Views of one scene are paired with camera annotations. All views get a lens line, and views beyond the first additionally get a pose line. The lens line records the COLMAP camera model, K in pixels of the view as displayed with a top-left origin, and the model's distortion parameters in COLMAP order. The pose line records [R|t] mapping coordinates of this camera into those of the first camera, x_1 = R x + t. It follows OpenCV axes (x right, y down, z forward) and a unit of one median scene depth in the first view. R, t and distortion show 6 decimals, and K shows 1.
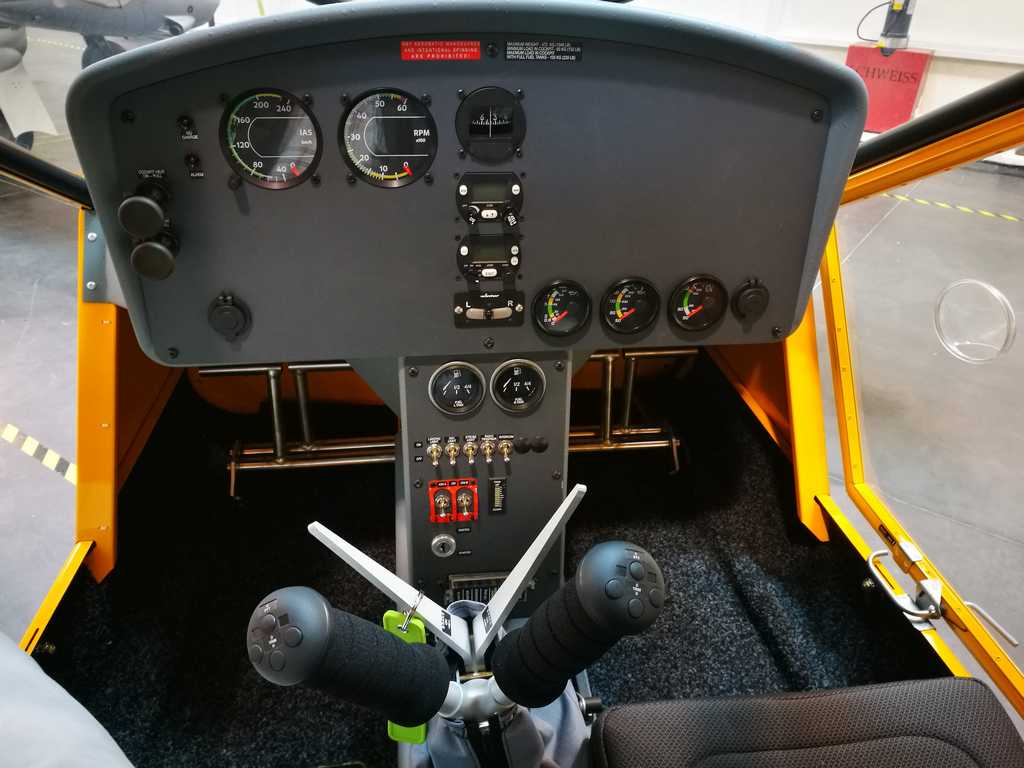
lens RADIAL K [[816.9, 0, 510.2], [0, 816.9, 376.7], [0, 0, 1]] dist [-0.002724, -0.002891]
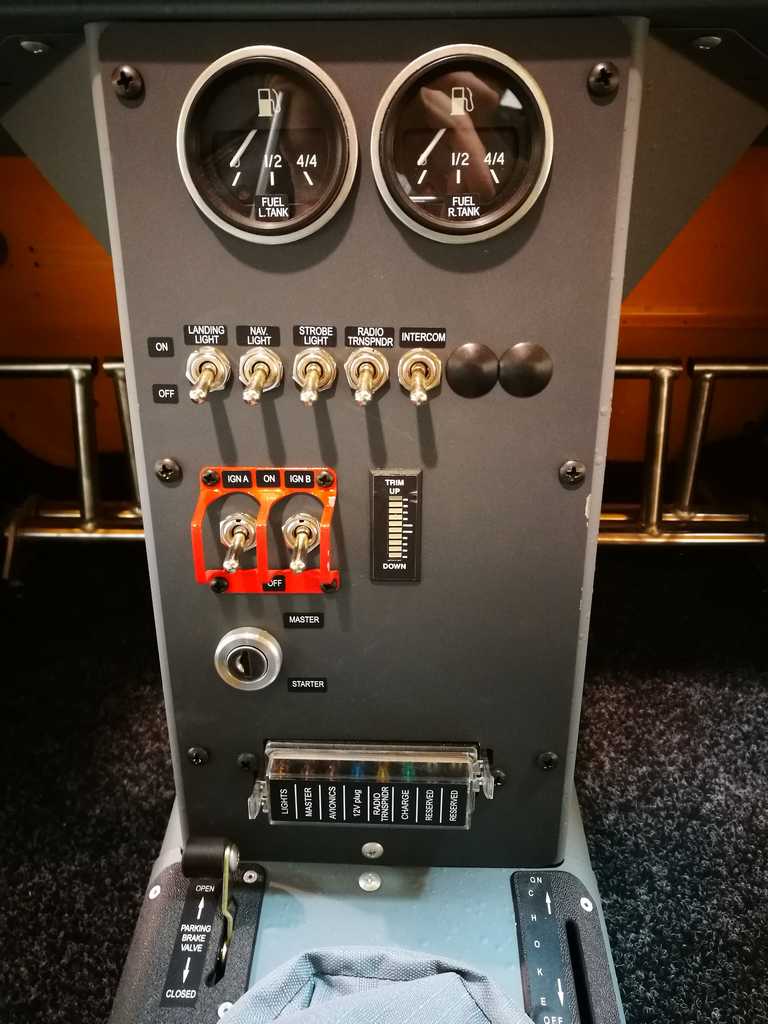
lens RADIAL K [[816.9, 0, 382.0], [0, 816.9, 520.8], [0, 0, 1]] dist [-0.002724, -0.002891]
pose [[0.987480, 0.045177, -0.151136, 0.030583], [-0.049588, 0.998443, -0.025539, 0.149101], [0.149747, 0.032714, 0.988183, 0.635315]]
